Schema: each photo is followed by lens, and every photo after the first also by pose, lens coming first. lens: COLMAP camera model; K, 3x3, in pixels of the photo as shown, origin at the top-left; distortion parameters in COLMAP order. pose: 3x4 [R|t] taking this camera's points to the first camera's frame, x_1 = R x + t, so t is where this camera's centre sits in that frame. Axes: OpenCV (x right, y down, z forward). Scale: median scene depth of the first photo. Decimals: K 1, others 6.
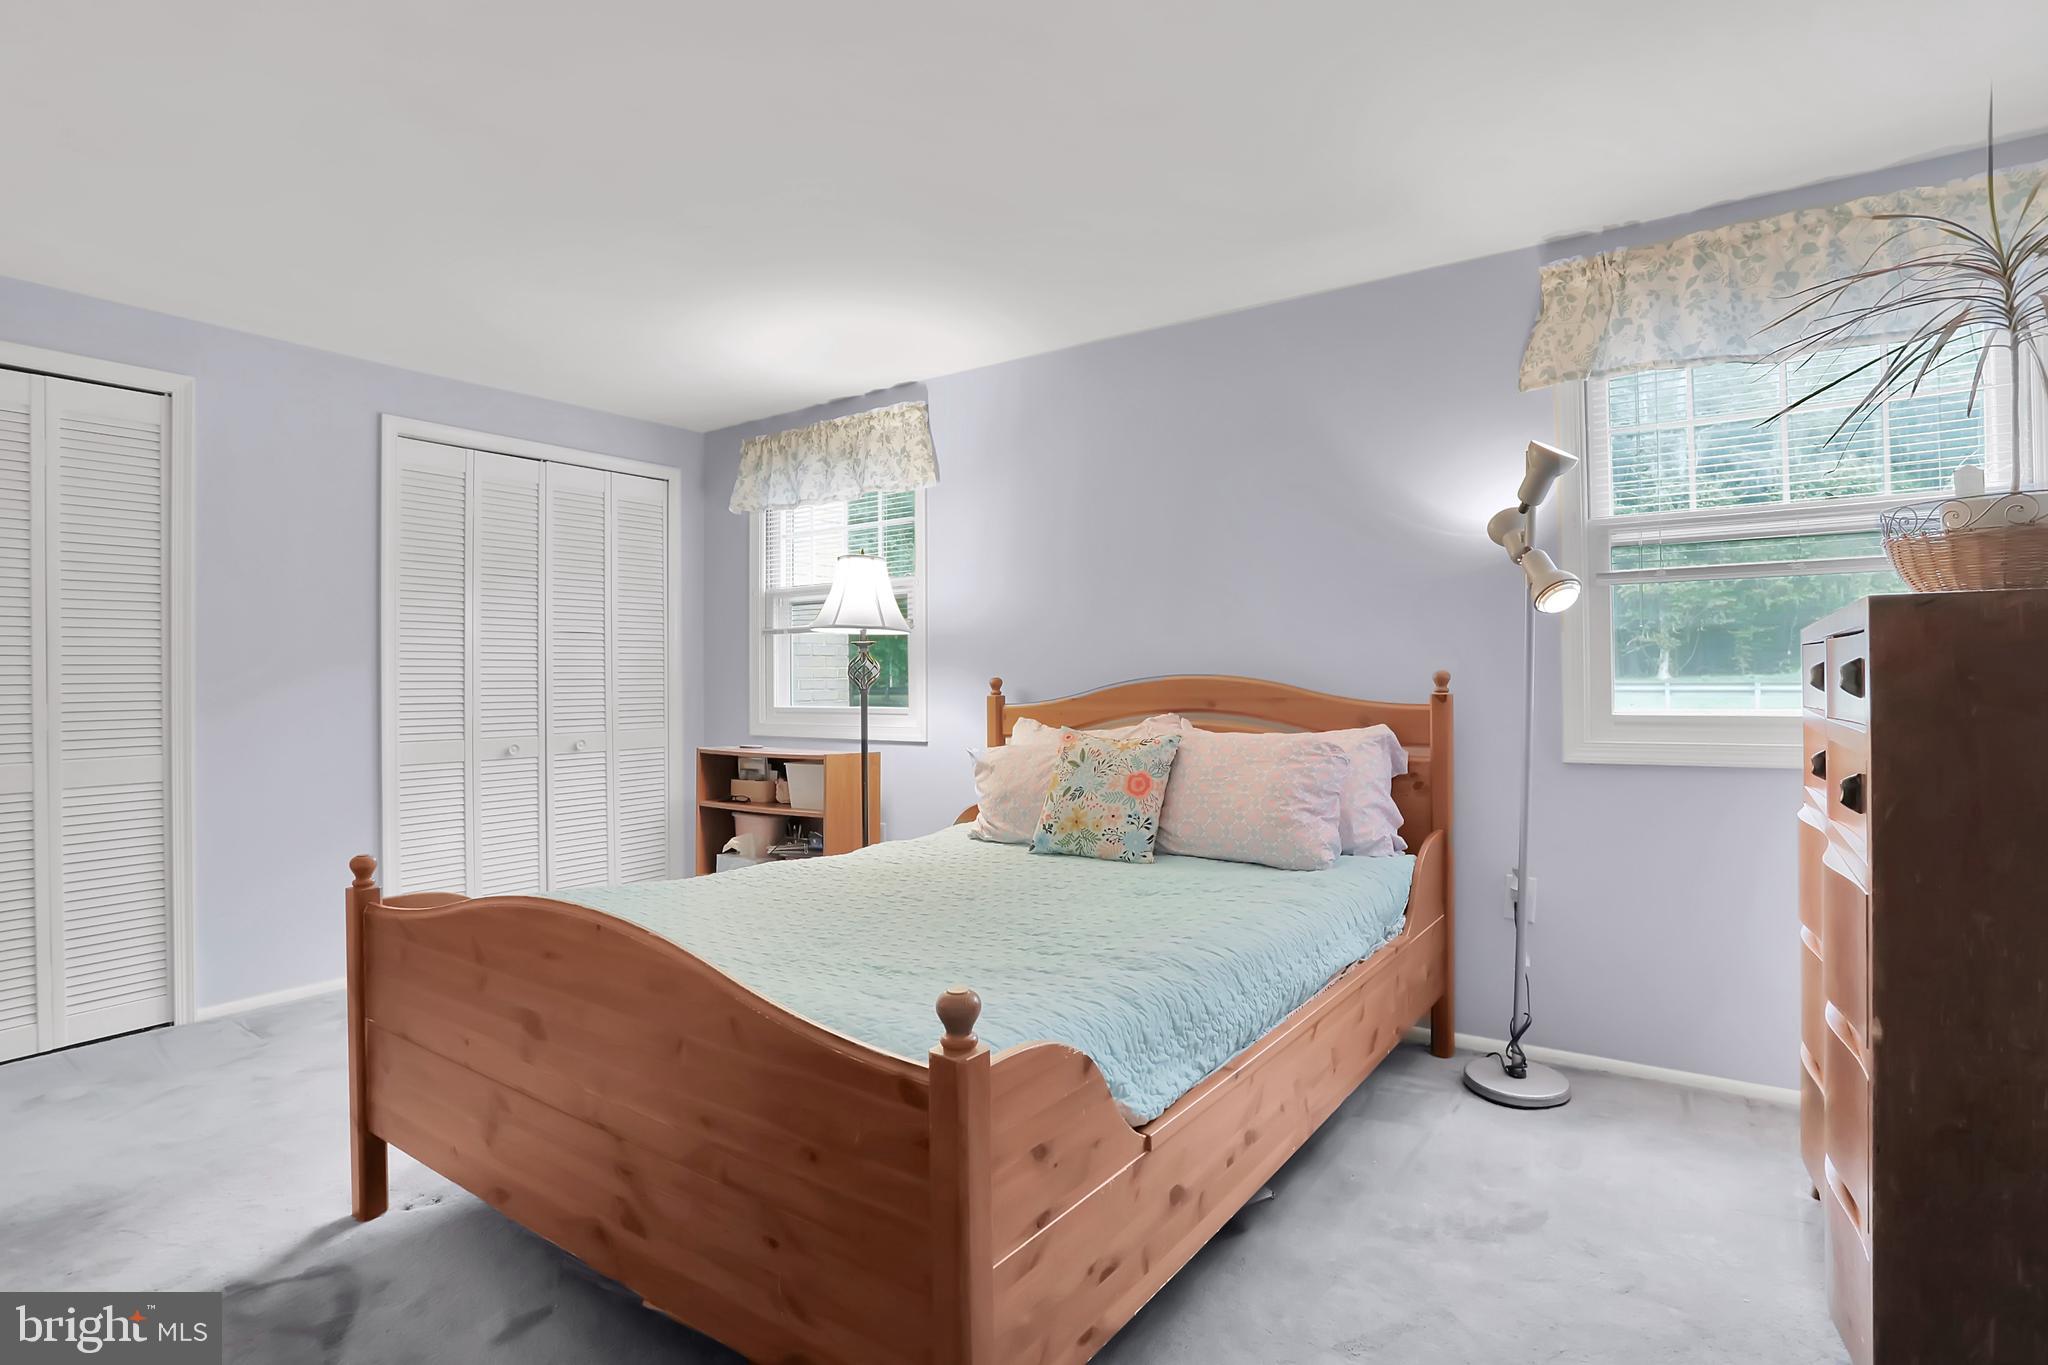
lens RADIAL K [[1011.5, 0, 1024.0], [0, 1011.5, 682.5], [0, 0, 1]] dist [-0.075941, 0.030185]
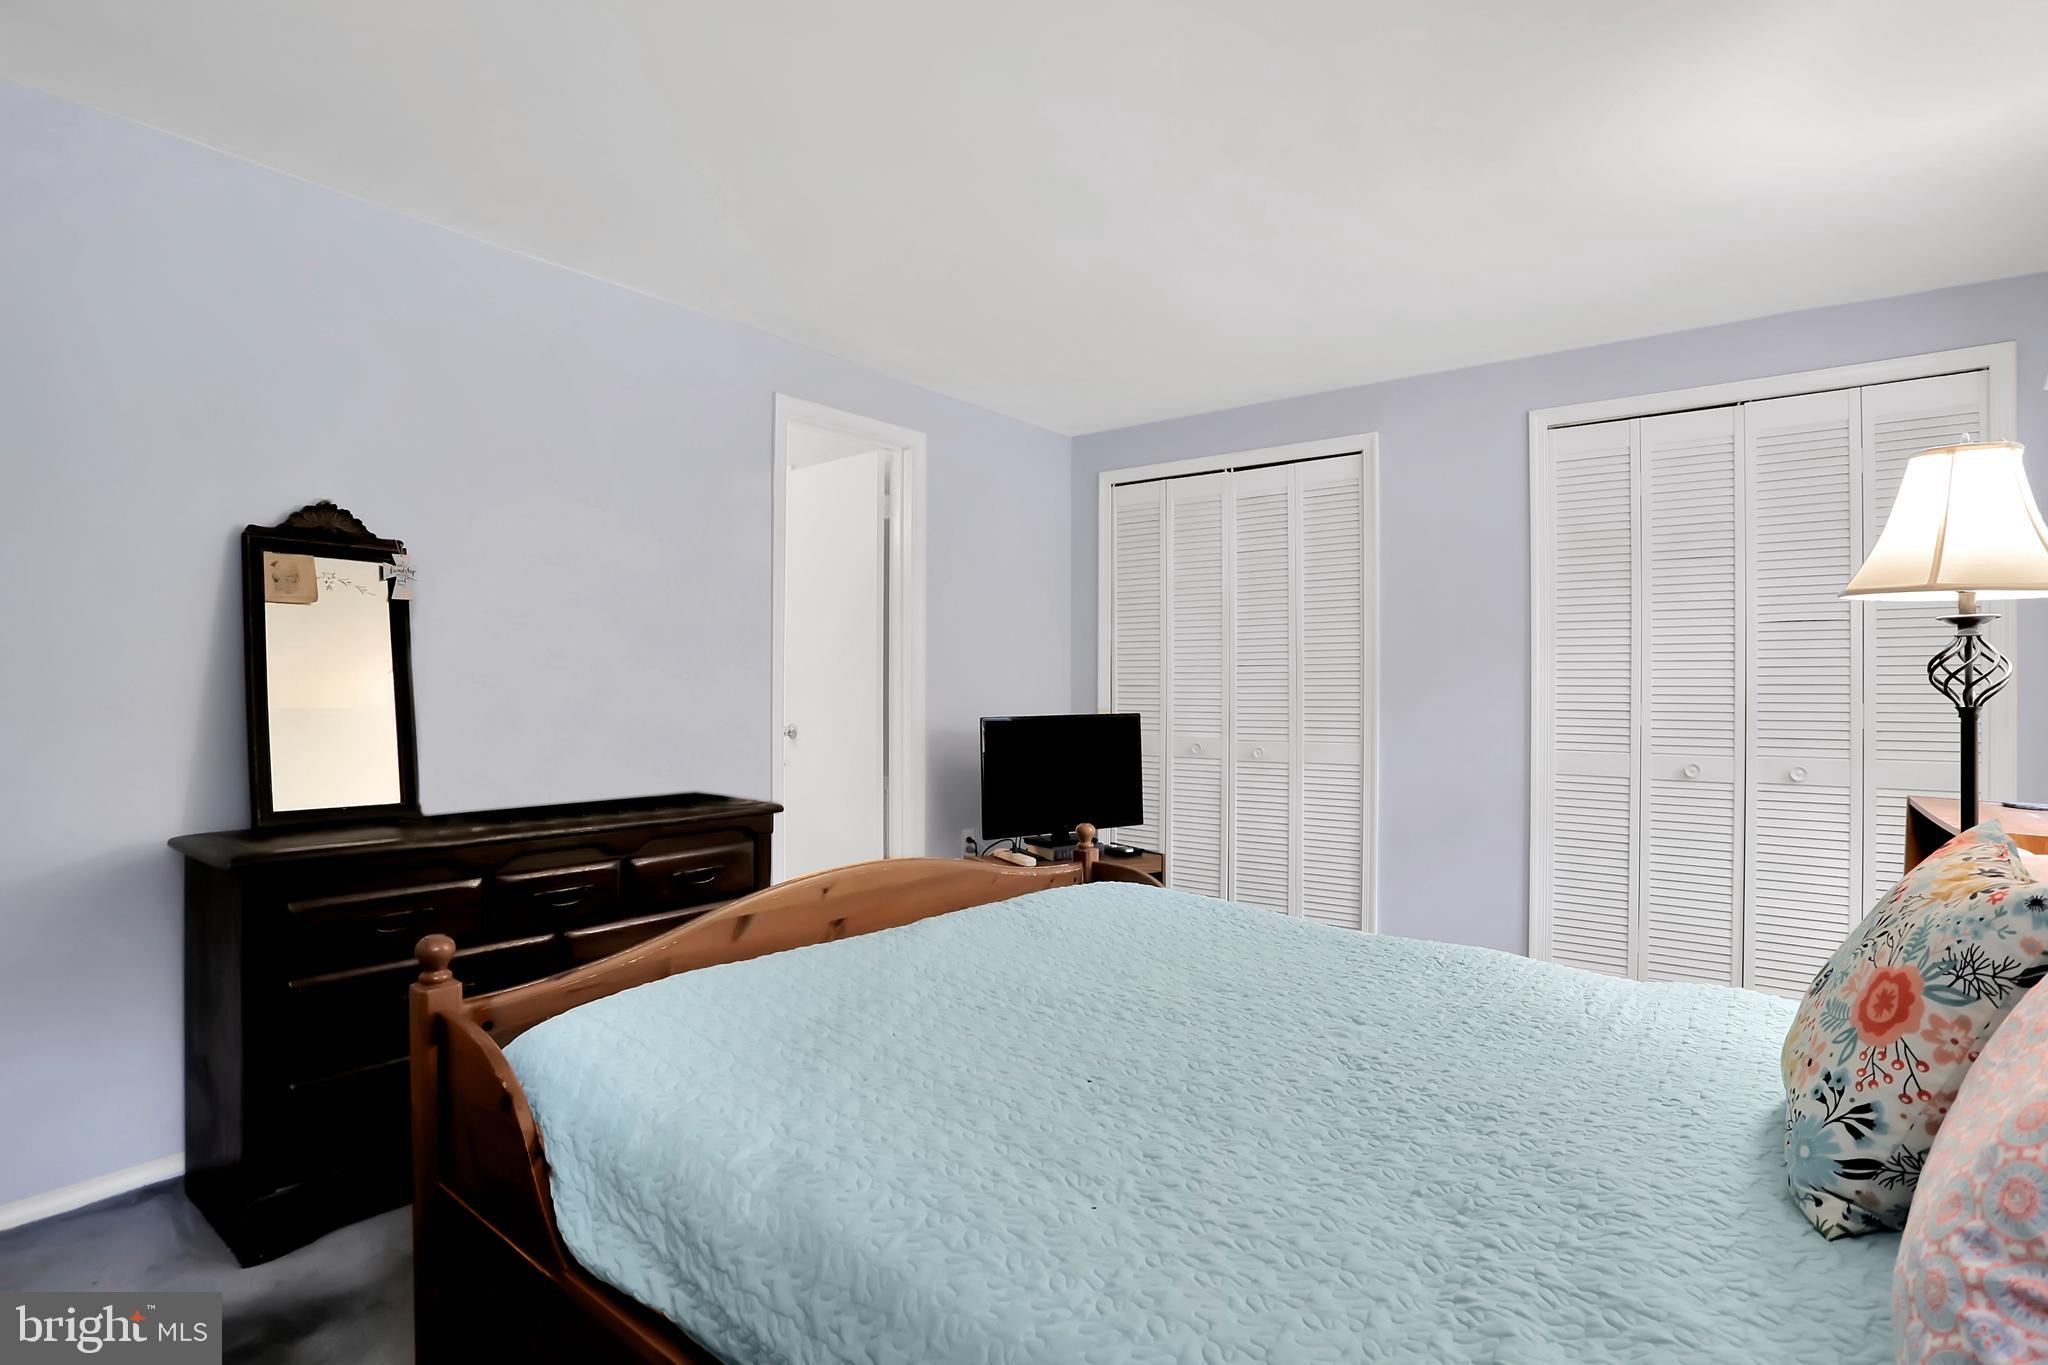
lens RADIAL K [[1011.5, 0, 1024.0], [0, 1011.5, 682.5], [0, 0, 1]] dist [-0.075941, 0.030185]
pose [[-0.057459, 0.003032, -0.998343, 0.353626], [-0.004717, 0.999983, 0.003308, -0.006239], [0.998337, 0.004899, -0.057444, 0.557537]]
